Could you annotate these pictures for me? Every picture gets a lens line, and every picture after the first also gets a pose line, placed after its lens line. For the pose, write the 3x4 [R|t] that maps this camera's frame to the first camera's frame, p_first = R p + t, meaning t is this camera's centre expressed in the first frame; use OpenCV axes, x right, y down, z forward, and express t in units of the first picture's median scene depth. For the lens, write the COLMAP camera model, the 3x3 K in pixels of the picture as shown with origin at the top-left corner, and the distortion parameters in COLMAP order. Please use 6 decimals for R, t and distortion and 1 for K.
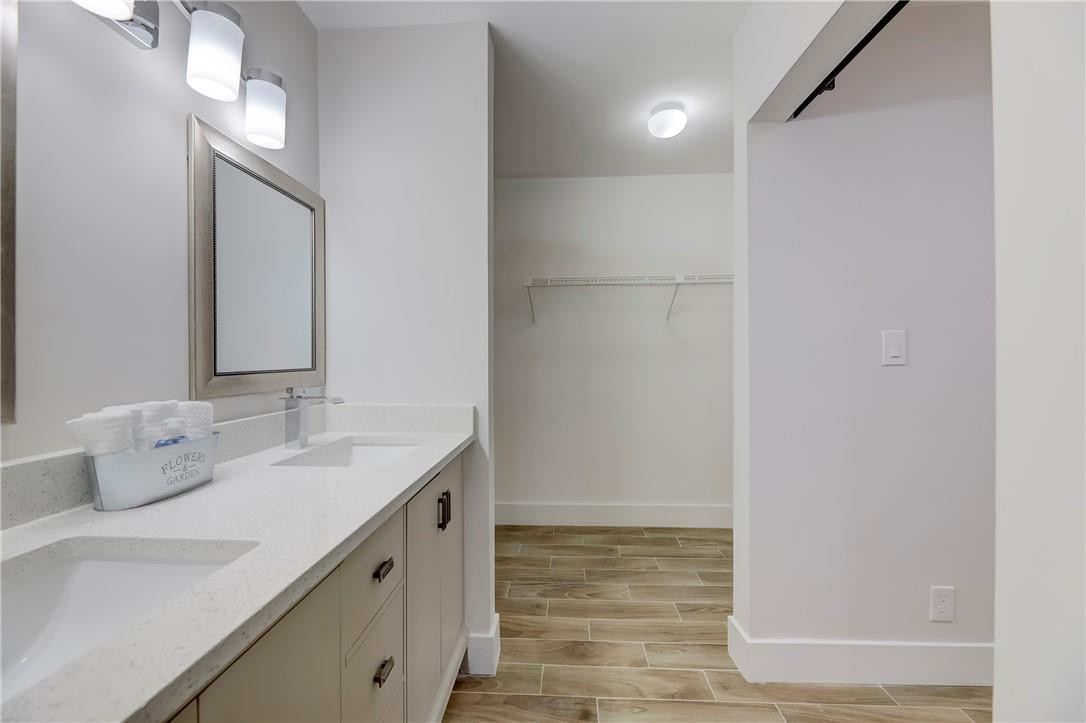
lens RADIAL K [[444.1, 0, 538.3], [0, 444.1, 354.0], [0, 0, 1]] dist [-0.046020, 0.005937]
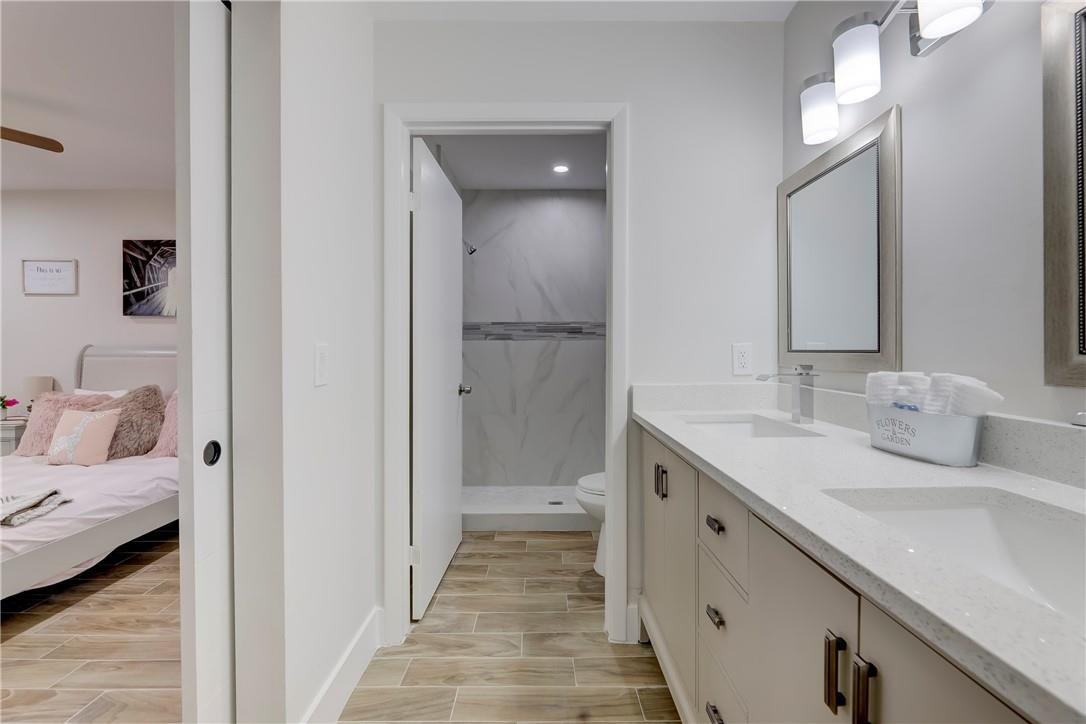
lens RADIAL K [[444.1, 0, 538.3], [0, 444.1, 354.5], [0, 0, 1]] dist [-0.046020, 0.005937]
pose [[-0.998763, 0.016565, -0.046890, 0.196822], [0.016042, 0.999805, 0.011510, 0.026510], [0.047072, 0.010744, -0.998834, 2.140940]]
